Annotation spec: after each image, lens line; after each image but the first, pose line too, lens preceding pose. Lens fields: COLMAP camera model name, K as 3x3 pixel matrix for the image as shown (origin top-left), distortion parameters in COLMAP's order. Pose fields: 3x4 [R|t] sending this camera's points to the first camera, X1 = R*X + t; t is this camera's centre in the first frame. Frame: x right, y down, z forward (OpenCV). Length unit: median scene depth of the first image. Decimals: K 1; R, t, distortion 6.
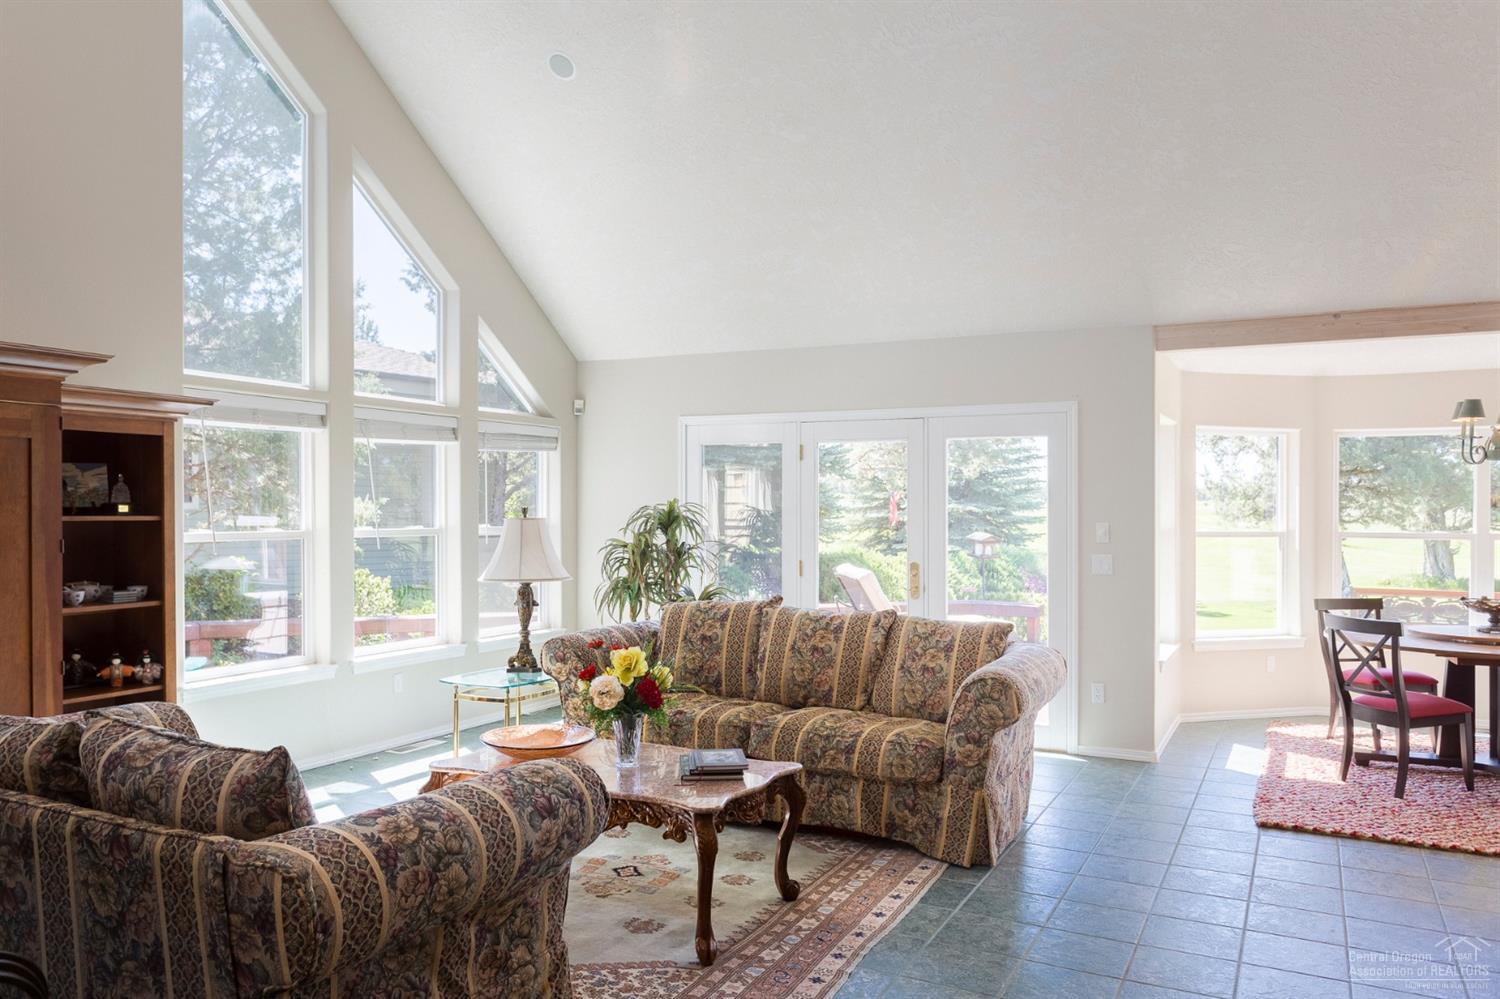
lens RADIAL K [[1126.2, 0, 750.3], [0, 1126.2, 500.8], [0, 0, 1]] dist [0.008170, 0.000843]
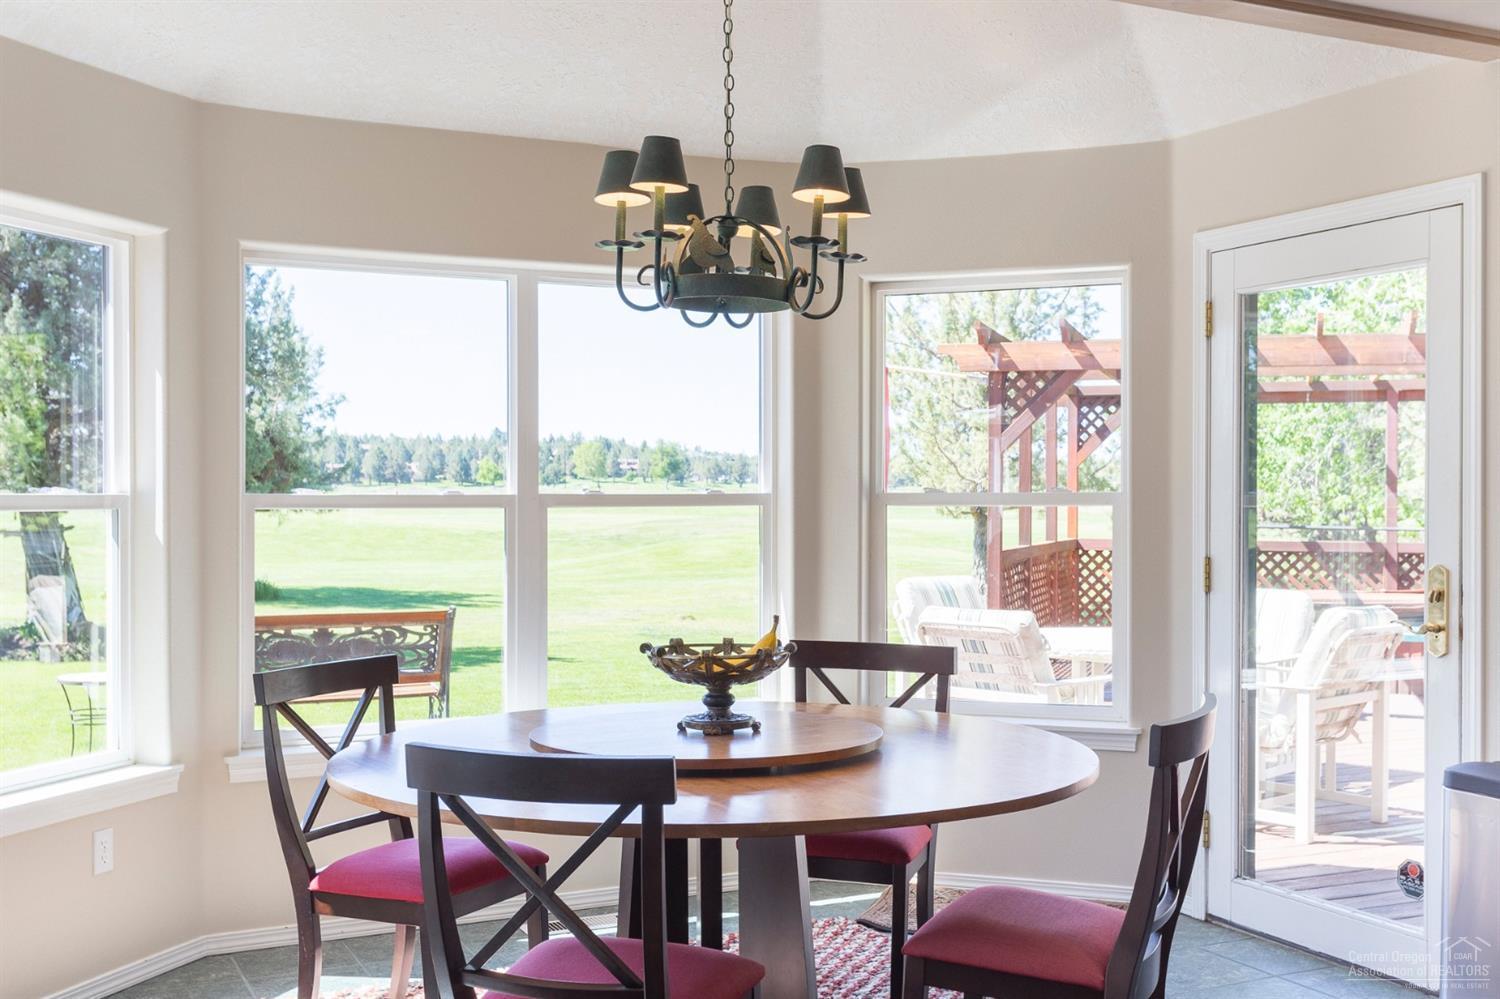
lens RADIAL K [[1627.2, 0, 749.2], [0, 1627.2, 495.4], [0, 0, 1]] dist [0.013466, 0.000000]
pose [[0.619442, -0.007069, 0.785011, 0.171259], [-0.001227, 0.999950, 0.009973, 0.022230], [-0.785042, -0.007140, 0.619402, 0.495266]]
